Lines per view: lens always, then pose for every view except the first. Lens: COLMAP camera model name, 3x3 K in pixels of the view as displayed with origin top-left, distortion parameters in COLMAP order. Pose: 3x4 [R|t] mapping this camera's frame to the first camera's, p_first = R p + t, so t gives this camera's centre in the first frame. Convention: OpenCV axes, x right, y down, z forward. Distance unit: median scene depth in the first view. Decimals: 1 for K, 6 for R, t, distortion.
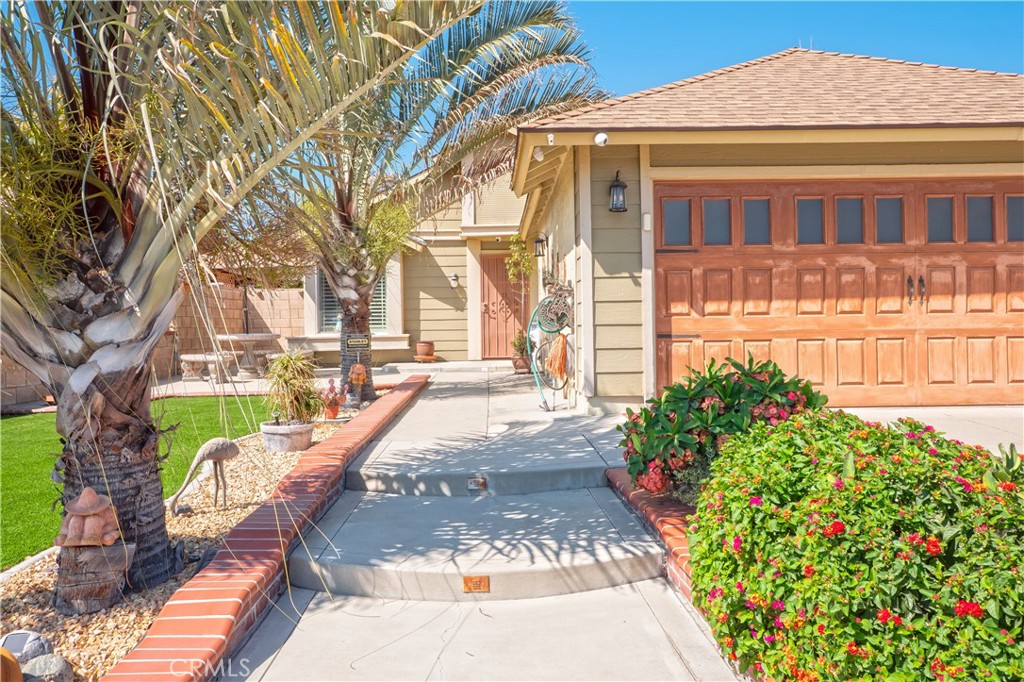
lens RADIAL K [[847.4, 0, 507.9], [0, 847.4, 340.5], [0, 0, 1]] dist [-0.004544, -0.000899]
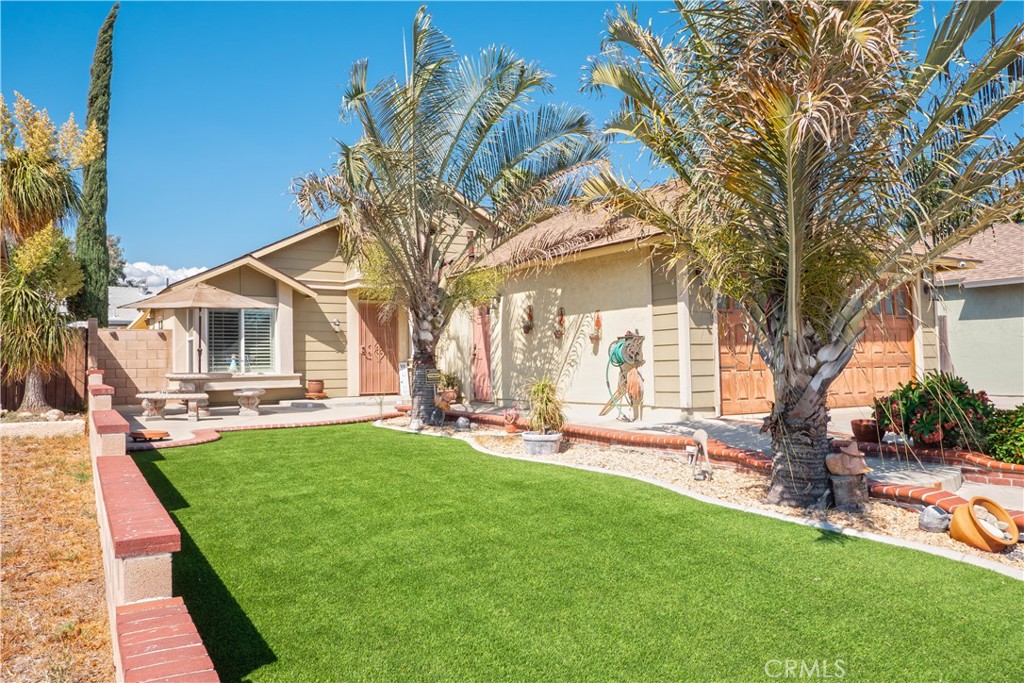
lens RADIAL K [[781.4, 0, 510.2], [0, 781.4, 342.1], [0, 0, 1]] dist [-0.091657, -0.005814]
pose [[0.862852, 0.015179, 0.505228, -0.839582], [0.012845, 0.998568, -0.051938, 0.016843], [-0.505293, 0.051305, 0.861421, -0.015201]]
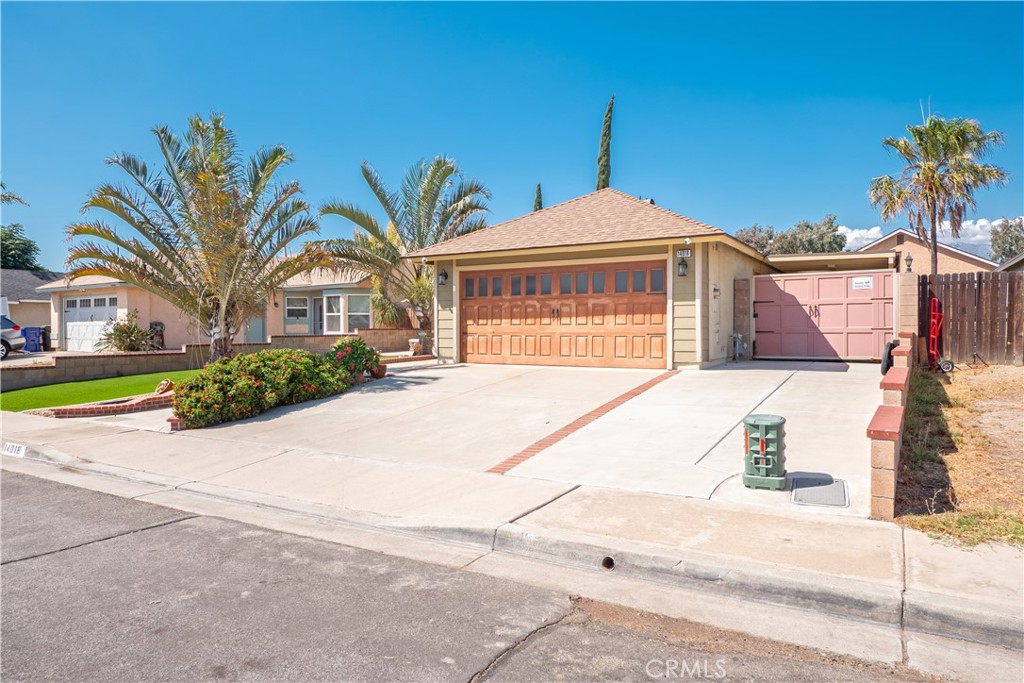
lens RADIAL K [[652.4, 0, 511.7], [0, 652.4, 334.7], [0, 0, 1]] dist [-0.001732, 0.000011]
pose [[0.849619, 0.016299, -0.527146, 1.312508], [-0.015158, 0.999864, 0.006485, -0.015792], [0.527180, 0.002481, 0.849750, -0.561838]]
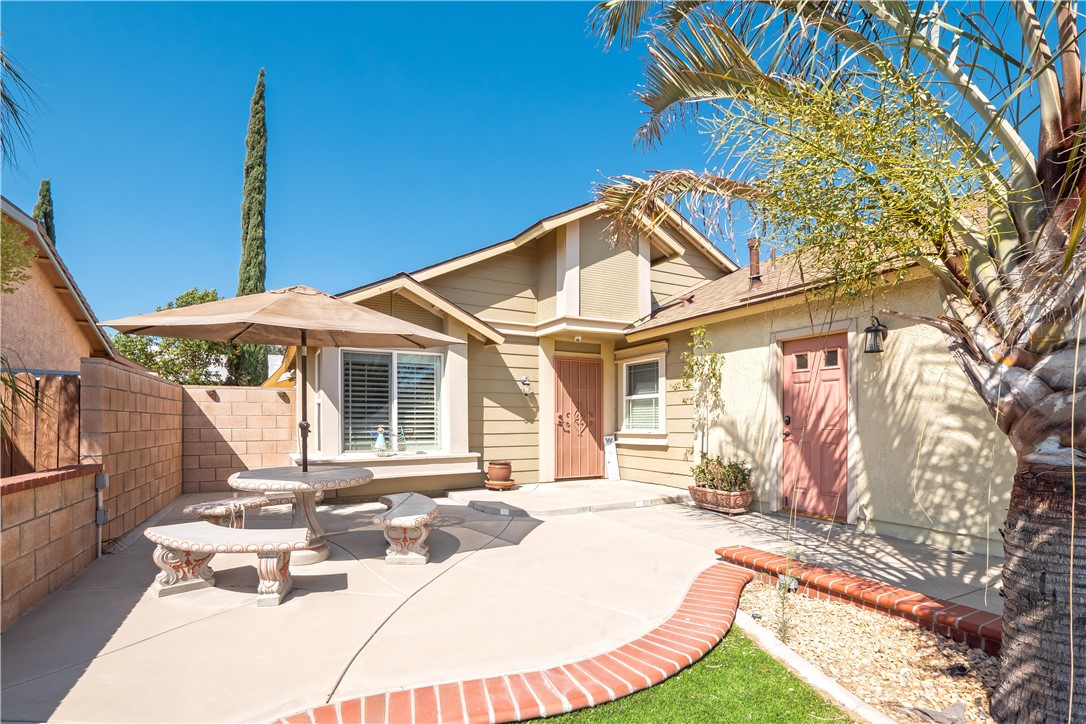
lens RADIAL K [[504.9, 0, 553.2], [0, 504.9, 421.5], [0, 0, 1]] dist [-0.001518, 0.000199]
pose [[0.879980, 0.009251, 0.474921, -0.587953], [-0.000938, 0.999842, -0.017739, -0.059639], [-0.475010, 0.015165, 0.879850, 1.215301]]
